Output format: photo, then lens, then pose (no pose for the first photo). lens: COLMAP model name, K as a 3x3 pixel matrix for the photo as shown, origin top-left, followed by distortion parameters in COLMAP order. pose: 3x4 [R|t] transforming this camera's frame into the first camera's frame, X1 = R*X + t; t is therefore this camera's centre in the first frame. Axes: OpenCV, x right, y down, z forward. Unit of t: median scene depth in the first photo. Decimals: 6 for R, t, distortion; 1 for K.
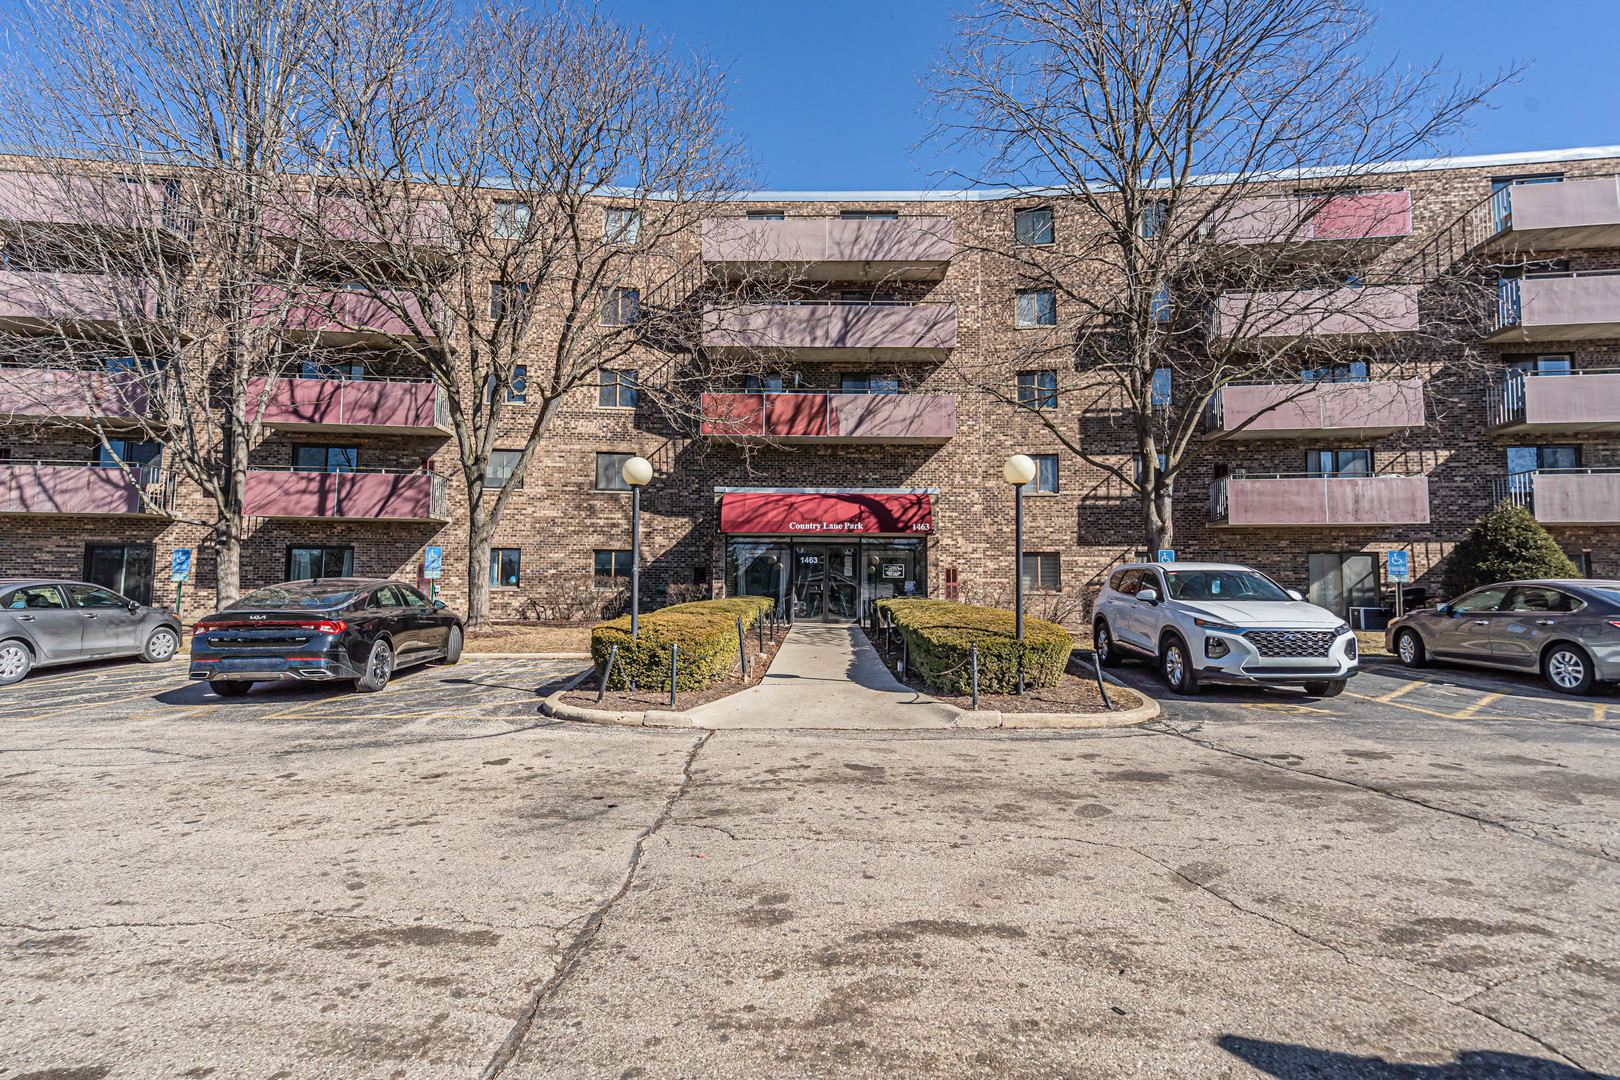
lens RADIAL K [[738.5, 0, 799.5], [0, 738.5, 539.4], [0, 0, 1]] dist [0.001716, 0.000255]
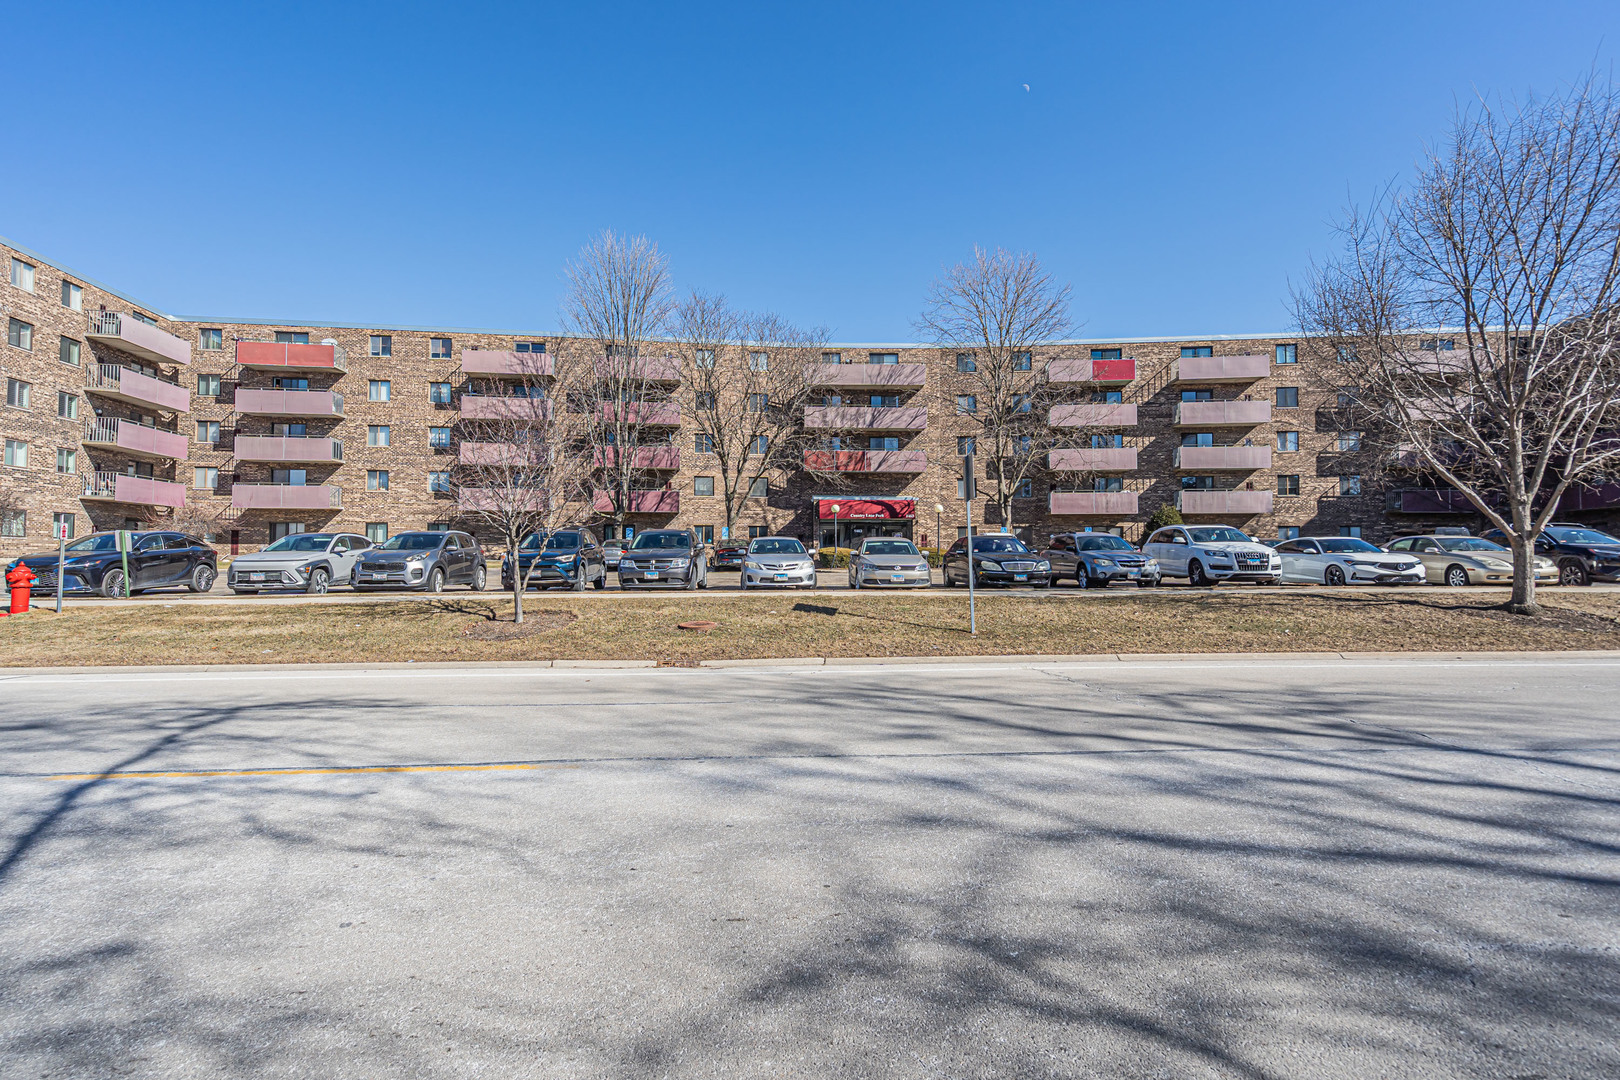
lens RADIAL K [[738.5, 0, 815.4], [0, 738.5, 541.8], [0, 0, 1]] dist [0.001716, 0.000255]
pose [[0.999034, -0.004518, 0.043714, -0.191639], [0.002373, 0.998795, 0.049013, -0.043899], [-0.043883, -0.048862, 0.997841, -1.070718]]
